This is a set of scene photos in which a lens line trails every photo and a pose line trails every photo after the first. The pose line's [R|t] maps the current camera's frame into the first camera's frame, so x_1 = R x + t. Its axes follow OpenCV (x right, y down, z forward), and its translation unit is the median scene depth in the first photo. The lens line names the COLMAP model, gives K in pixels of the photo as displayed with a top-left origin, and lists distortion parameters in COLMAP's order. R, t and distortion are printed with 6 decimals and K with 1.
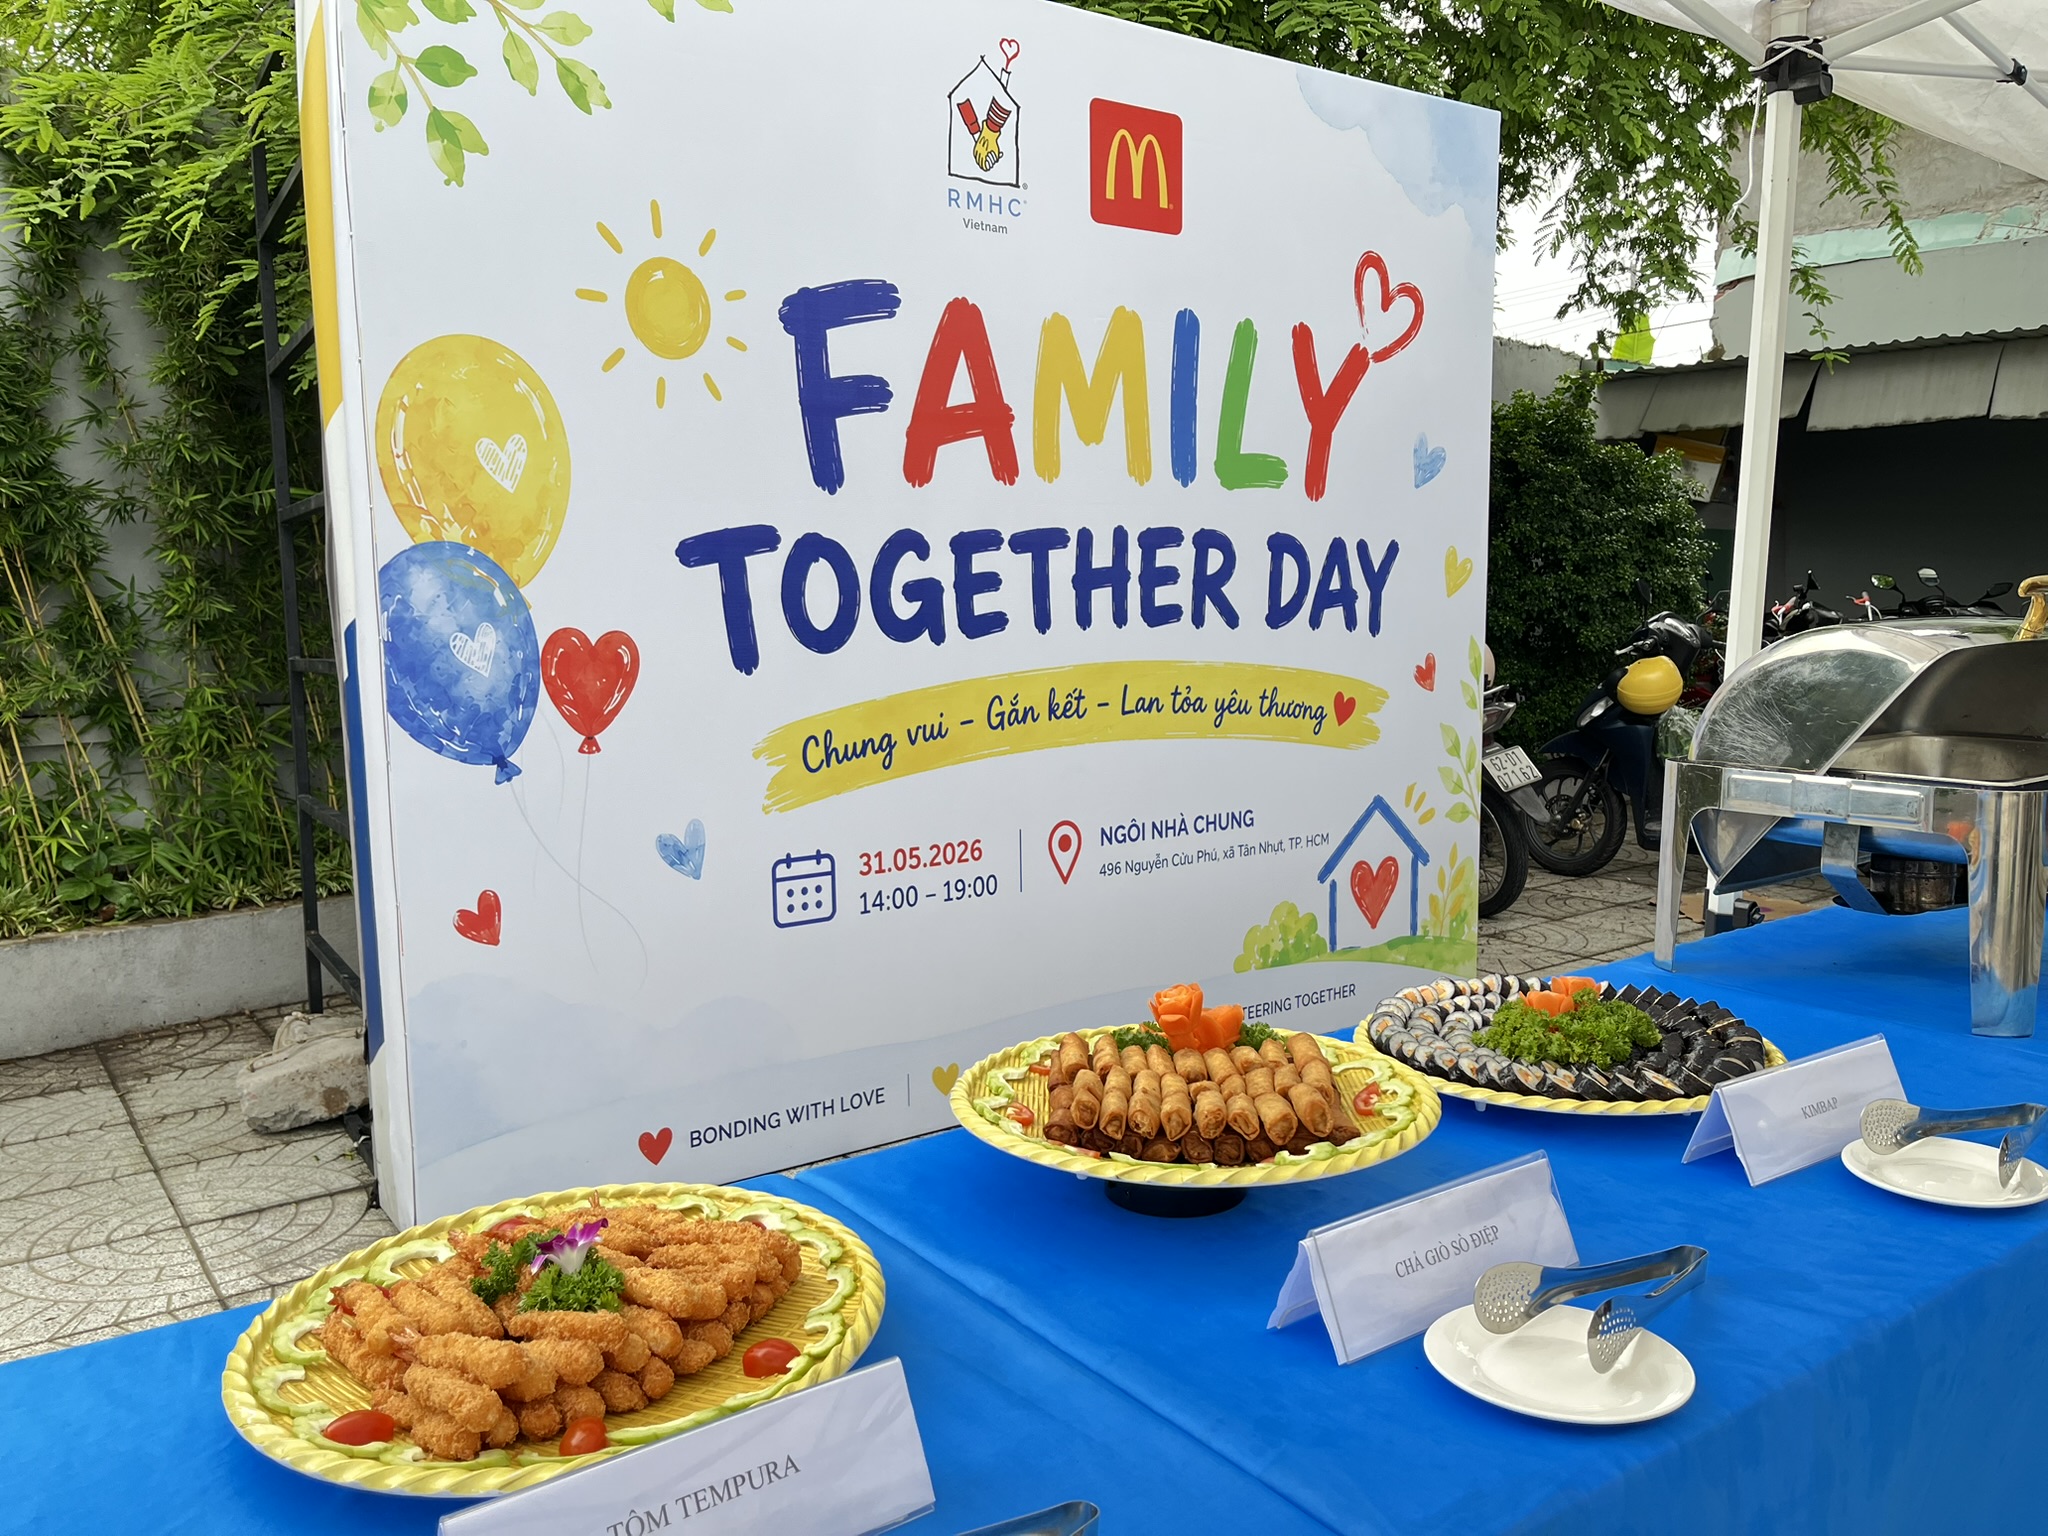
lens RADIAL K [[1578.7, 0, 1028.8], [0, 1578.7, 783.5], [0, 0, 1]] dist [0.066102, -0.082097]
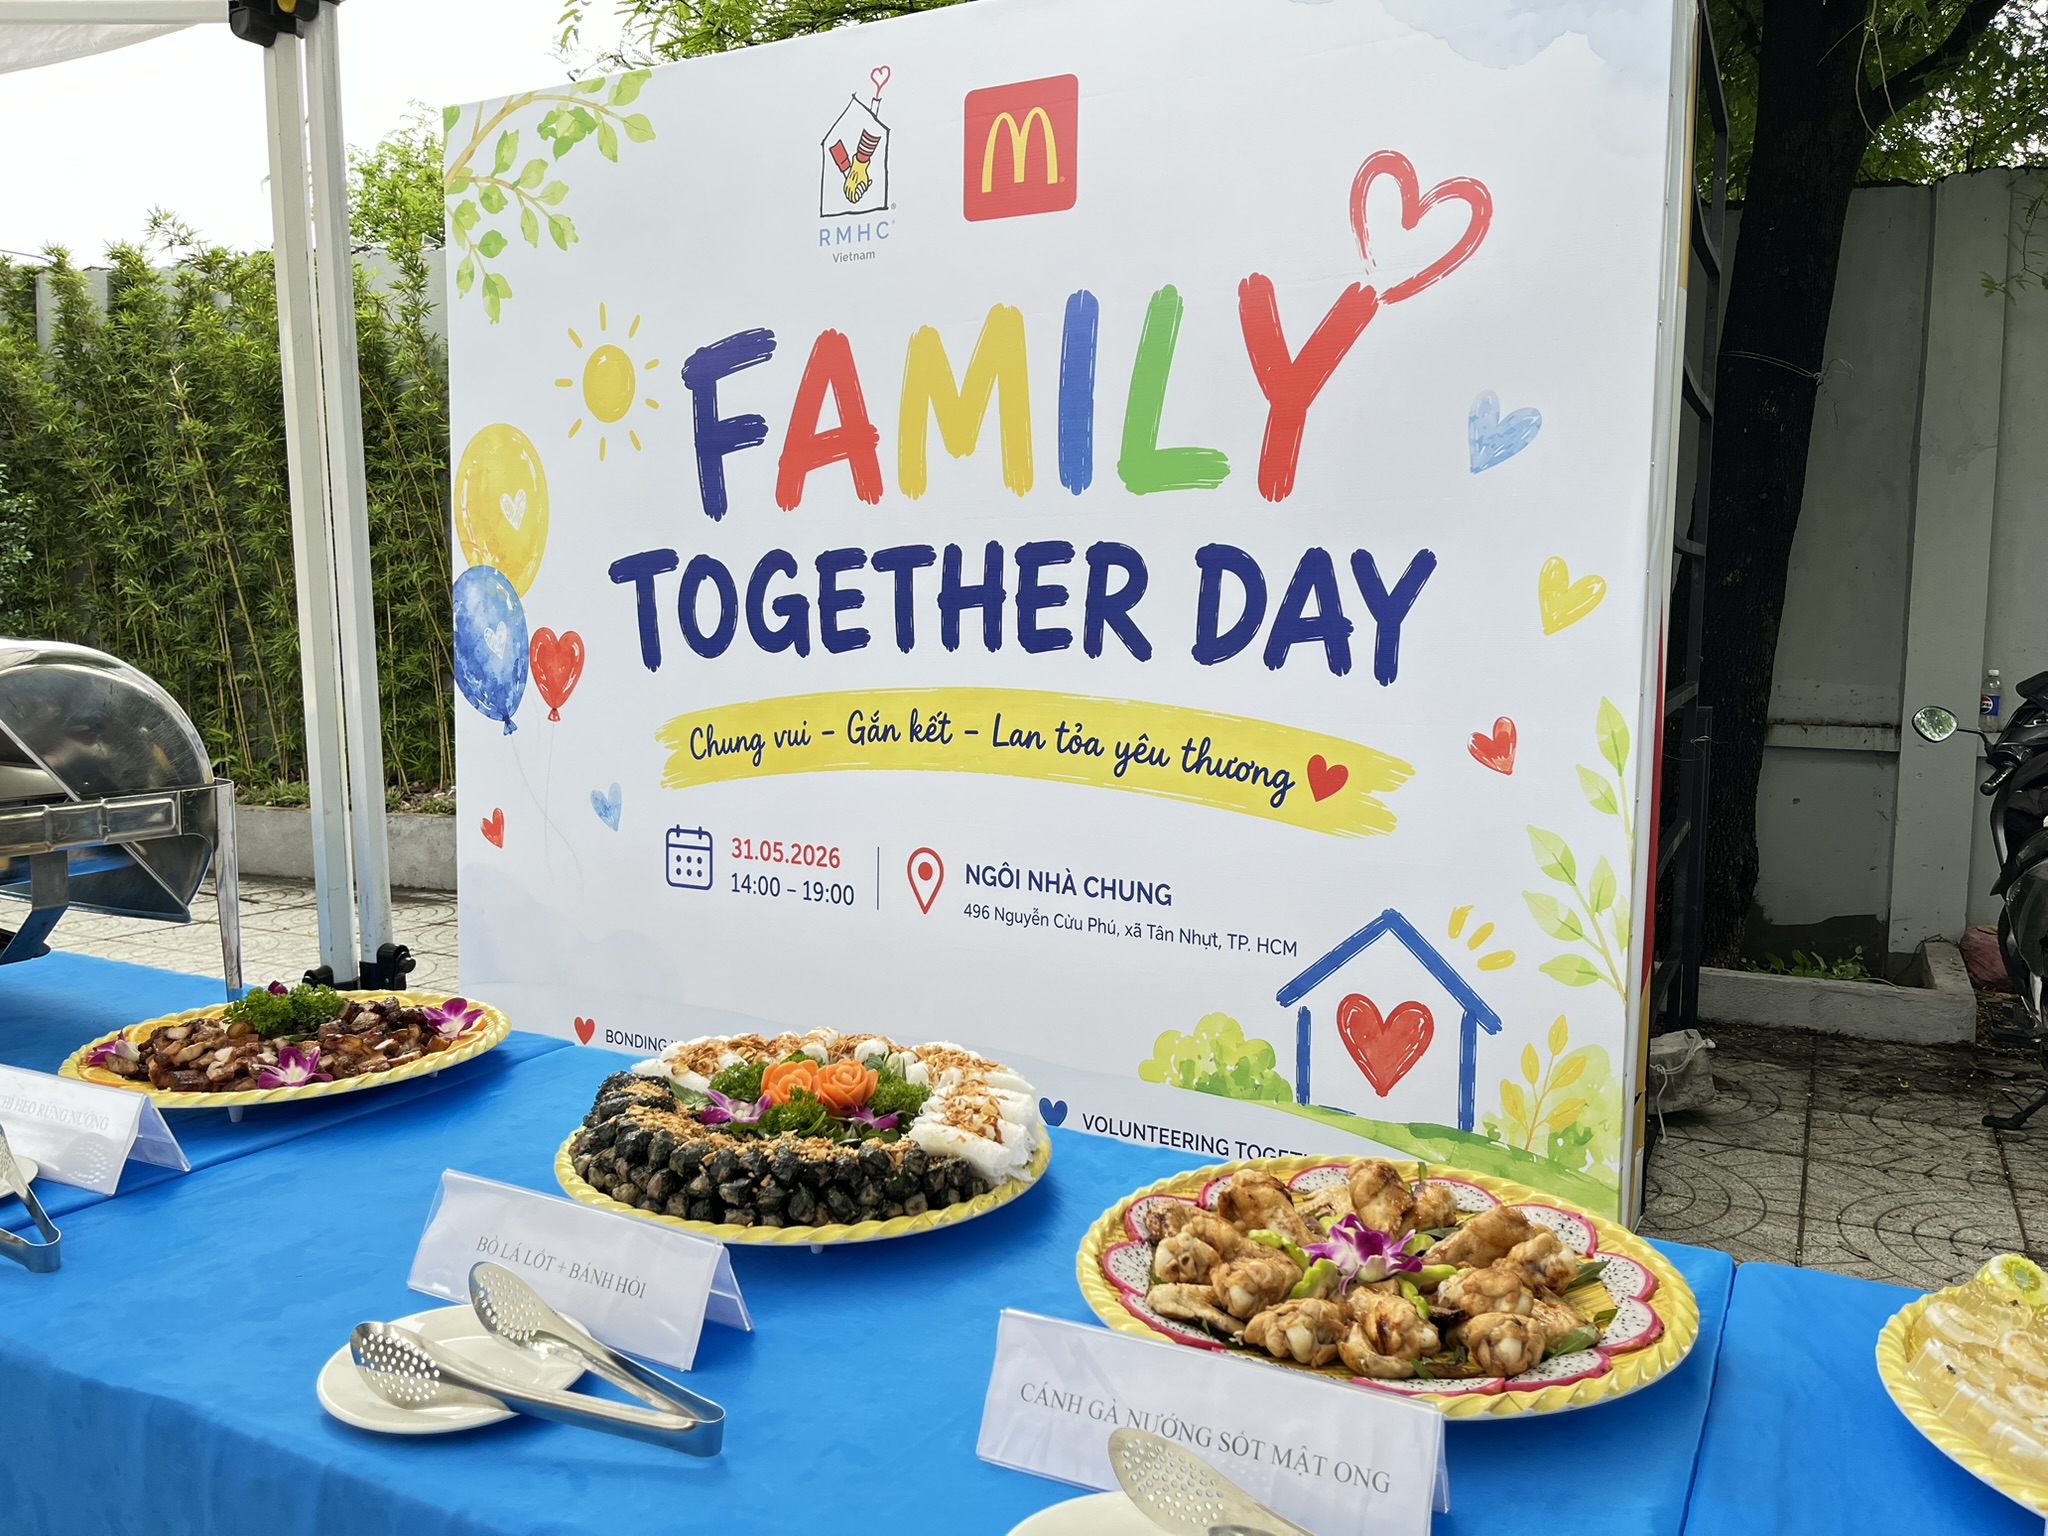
lens RADIAL K [[1578.7, 0, 1028.8], [0, 1578.7, 783.5], [0, 0, 1]] dist [0.066102, -0.082097]
pose [[0.435507, 0.102760, -0.894301, 0.943714], [-0.136097, 0.989560, 0.047429, -0.072384], [0.889838, 0.101055, 0.444946, 0.648449]]
